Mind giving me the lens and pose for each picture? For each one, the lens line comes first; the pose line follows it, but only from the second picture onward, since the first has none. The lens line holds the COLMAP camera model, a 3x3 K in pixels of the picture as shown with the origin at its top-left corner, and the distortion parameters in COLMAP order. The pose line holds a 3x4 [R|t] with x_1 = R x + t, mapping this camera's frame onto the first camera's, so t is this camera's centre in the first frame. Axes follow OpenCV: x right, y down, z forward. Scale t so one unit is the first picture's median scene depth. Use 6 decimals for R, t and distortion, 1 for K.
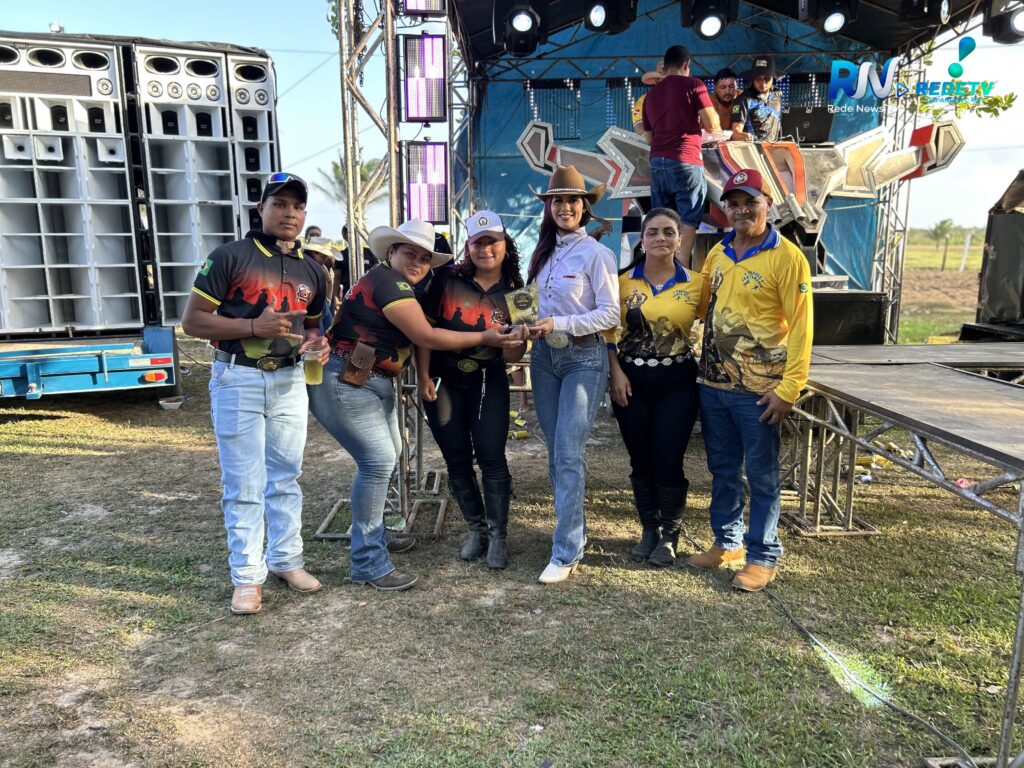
lens RADIAL K [[776.9, 0, 512.7], [0, 776.9, 386.0], [0, 0, 1]] dist [0.042005, -0.044817]
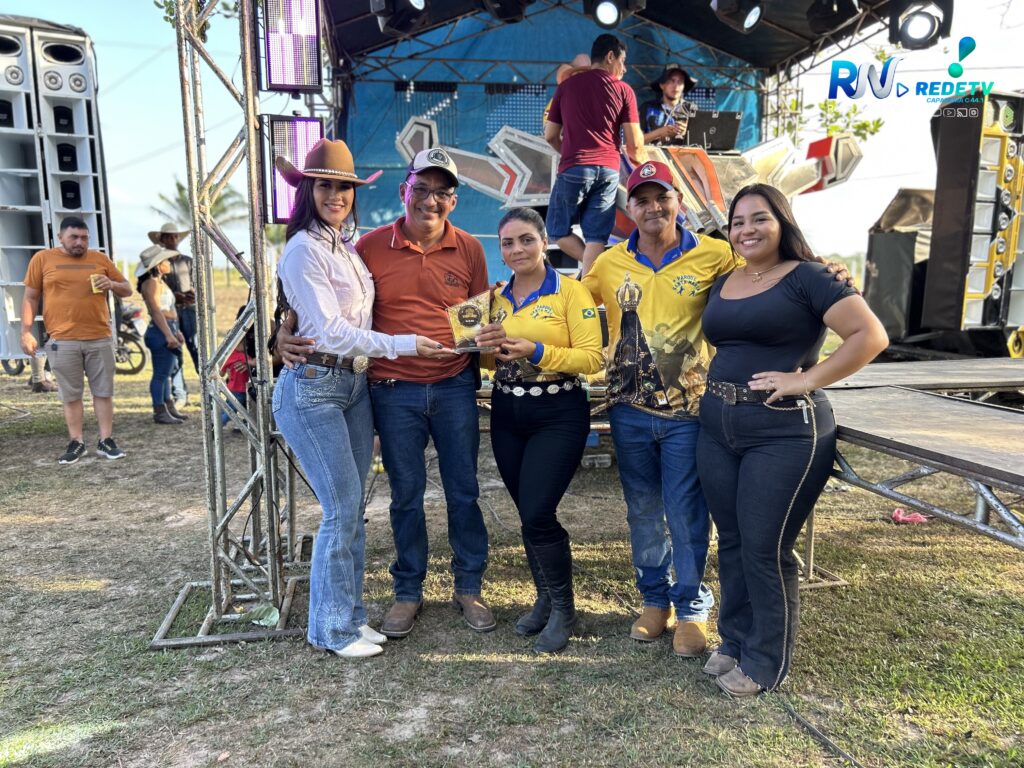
lens RADIAL K [[776.9, 0, 512.1], [0, 776.9, 389.6], [0, 0, 1]] dist [0.042005, -0.044817]
pose [[0.984022, -0.026332, 0.176088, -0.027716], [0.031455, 0.999157, -0.026369, -0.009724], [-0.175246, 0.031486, 0.984021, 0.132277]]
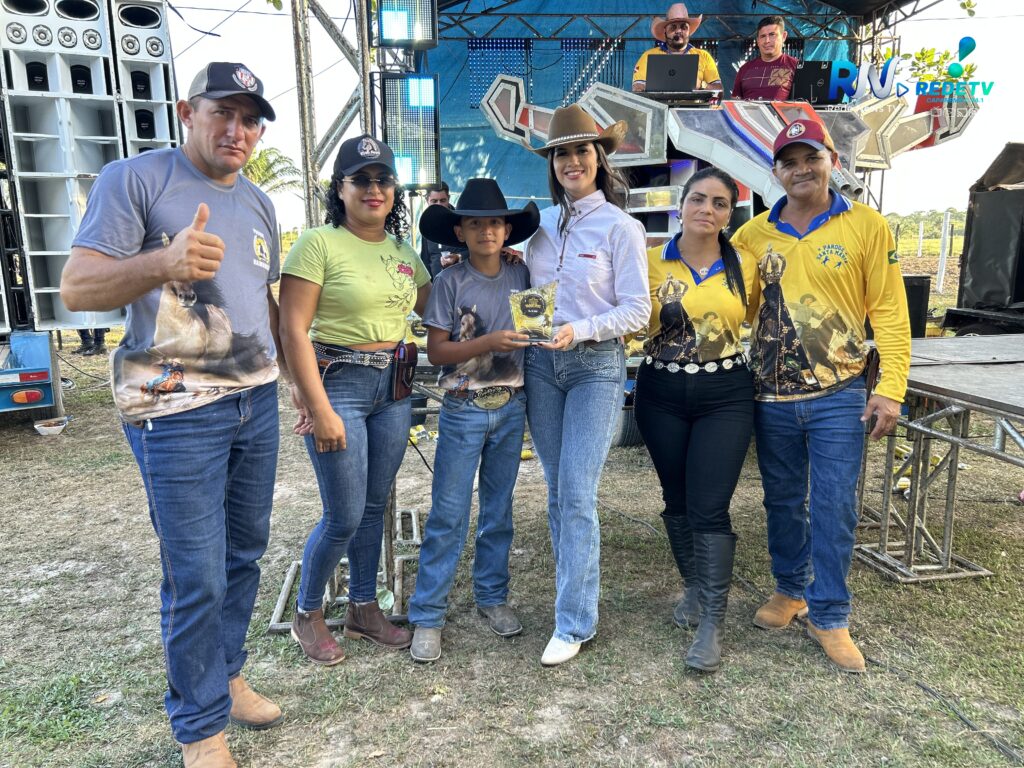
lens RADIAL K [[776.9, 0, 511.8], [0, 776.9, 384.5], [0, 0, 1]] dist [0.042005, -0.044817]
pose [[0.992524, -0.029985, 0.118306, -0.070212], [0.028886, 0.999522, 0.010987, -0.018617], [-0.118579, -0.007488, 0.992916, 0.168143]]
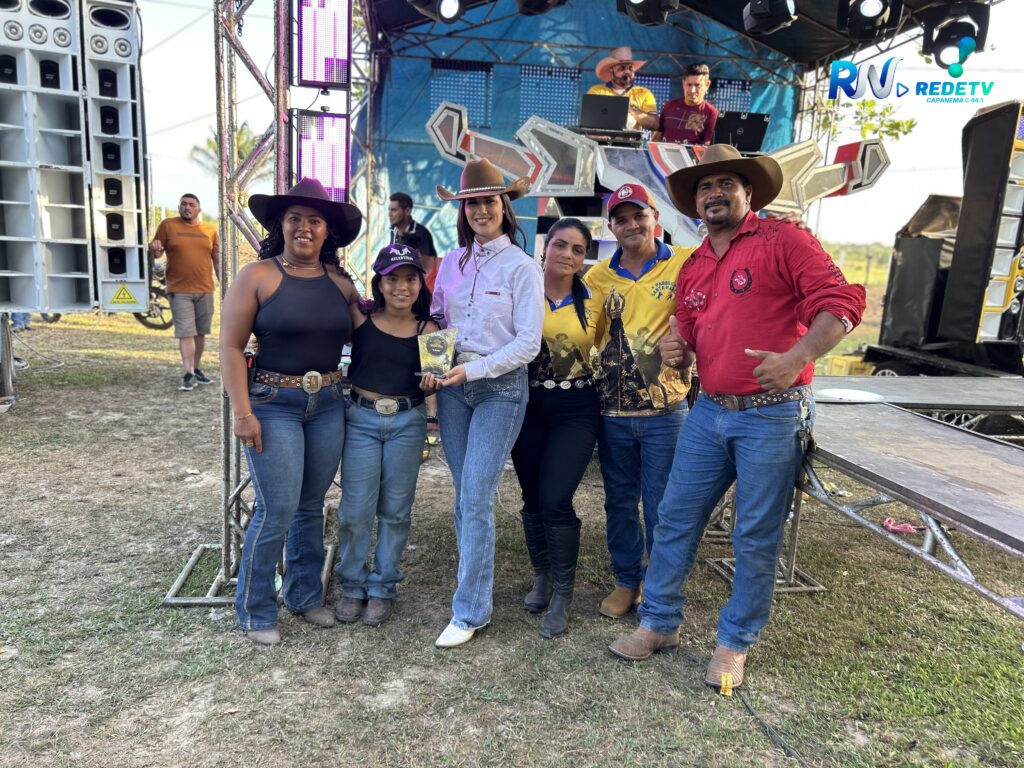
lens RADIAL K [[776.9, 0, 514.2], [0, 776.9, 387.9], [0, 0, 1]] dist [0.042005, -0.044817]
pose [[0.988797, 0.031406, 0.145923, -0.015832], [-0.033345, 0.999385, 0.010859, -0.027236], [-0.145492, -0.015603, 0.989236, 0.104681]]
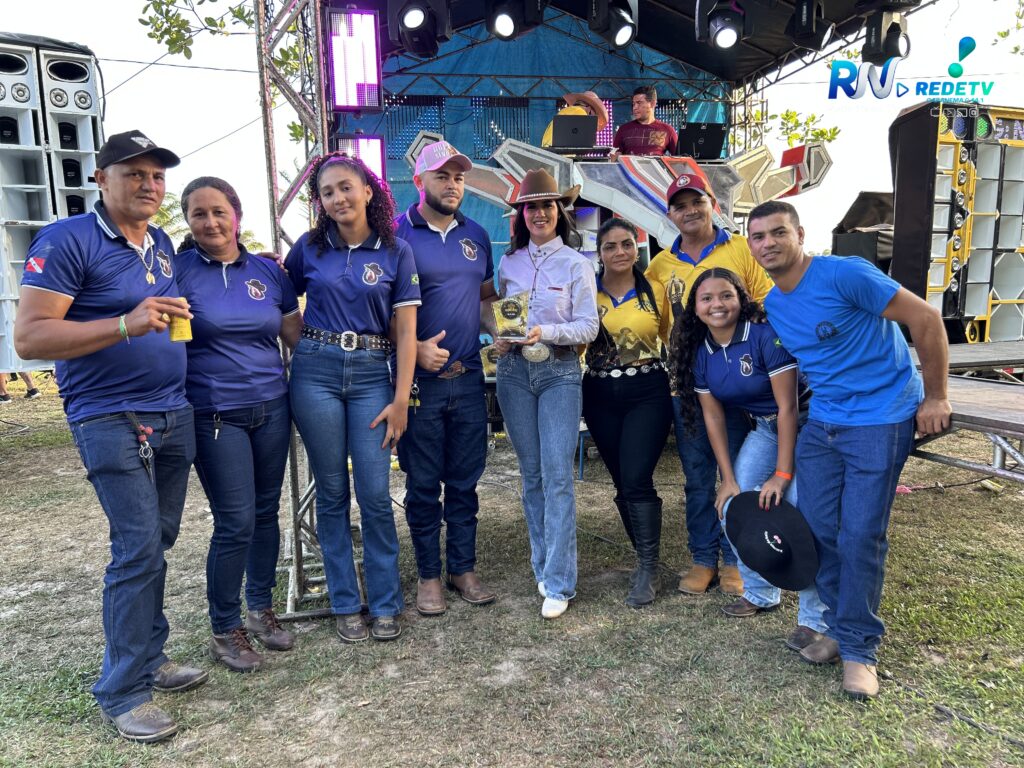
lens RADIAL K [[776.9, 0, 513.5], [0, 776.9, 387.5], [0, 0, 1]] dist [0.042005, -0.044817]
pose [[0.969683, -0.053205, 0.238503, -0.104977], [0.063341, 0.997377, -0.035033, 0.000511], [-0.236014, 0.049078, 0.970510, 0.096372]]
